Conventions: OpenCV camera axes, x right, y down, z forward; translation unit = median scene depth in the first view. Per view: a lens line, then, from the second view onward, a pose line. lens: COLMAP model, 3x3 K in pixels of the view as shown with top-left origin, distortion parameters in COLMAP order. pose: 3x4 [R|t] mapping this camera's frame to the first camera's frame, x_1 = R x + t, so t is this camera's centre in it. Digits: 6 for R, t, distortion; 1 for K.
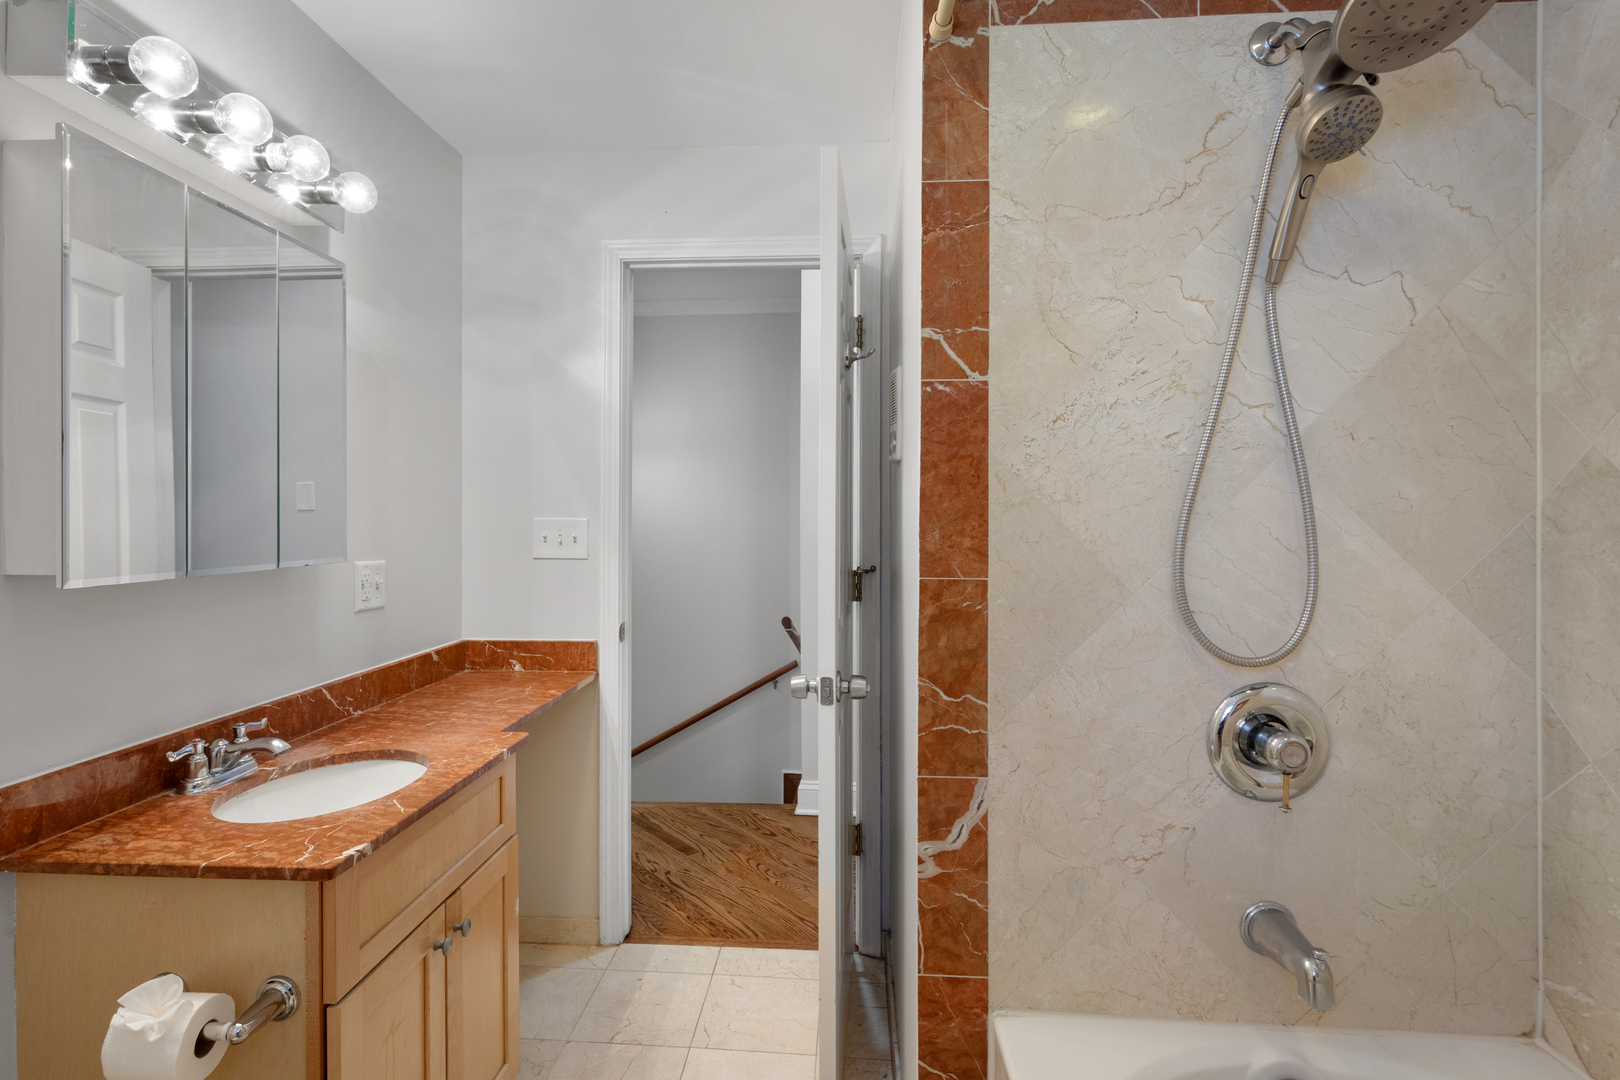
lens RADIAL K [[791.2, 0, 806.1], [0, 791.2, 529.1], [0, 0, 1]] dist [0.014591, -0.000510]
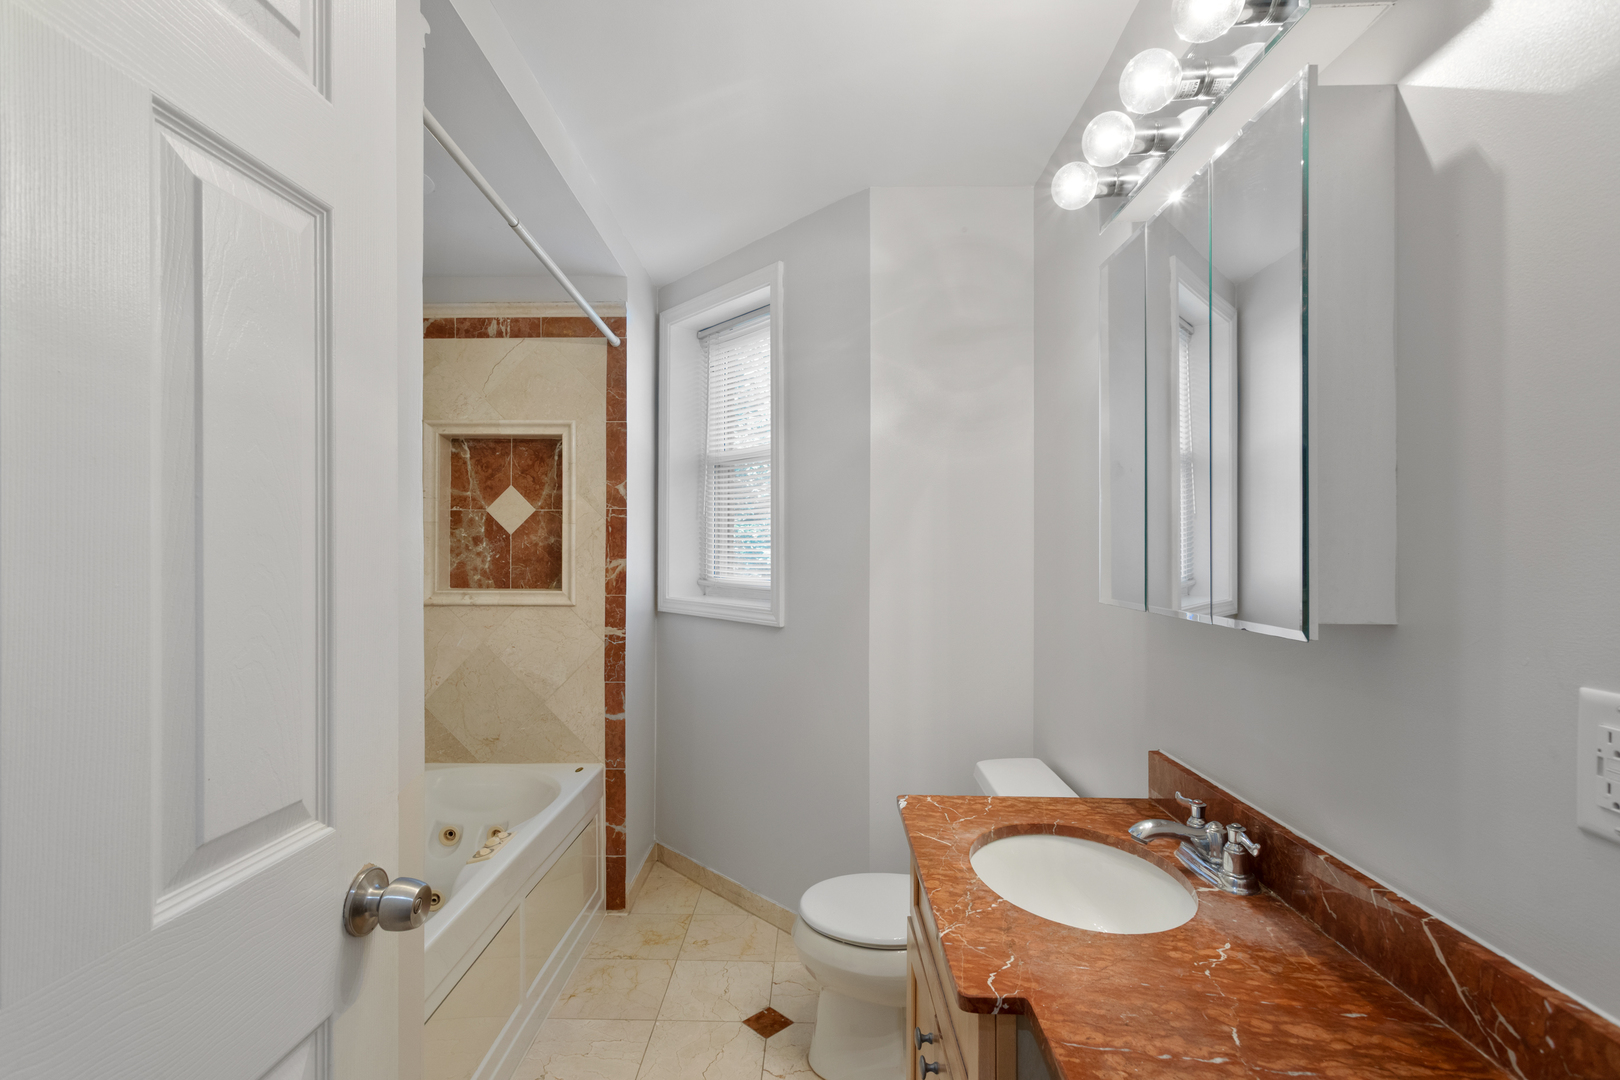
lens RADIAL K [[791.2, 0, 810.6], [0, 791.2, 540.4], [0, 0, 1]] dist [0.014591, -0.000510]
pose [[-0.998848, 0.001713, -0.047962, -0.332041], [0.000974, 0.999880, 0.015445, -0.046307], [0.047983, 0.015381, -0.998730, 2.125012]]
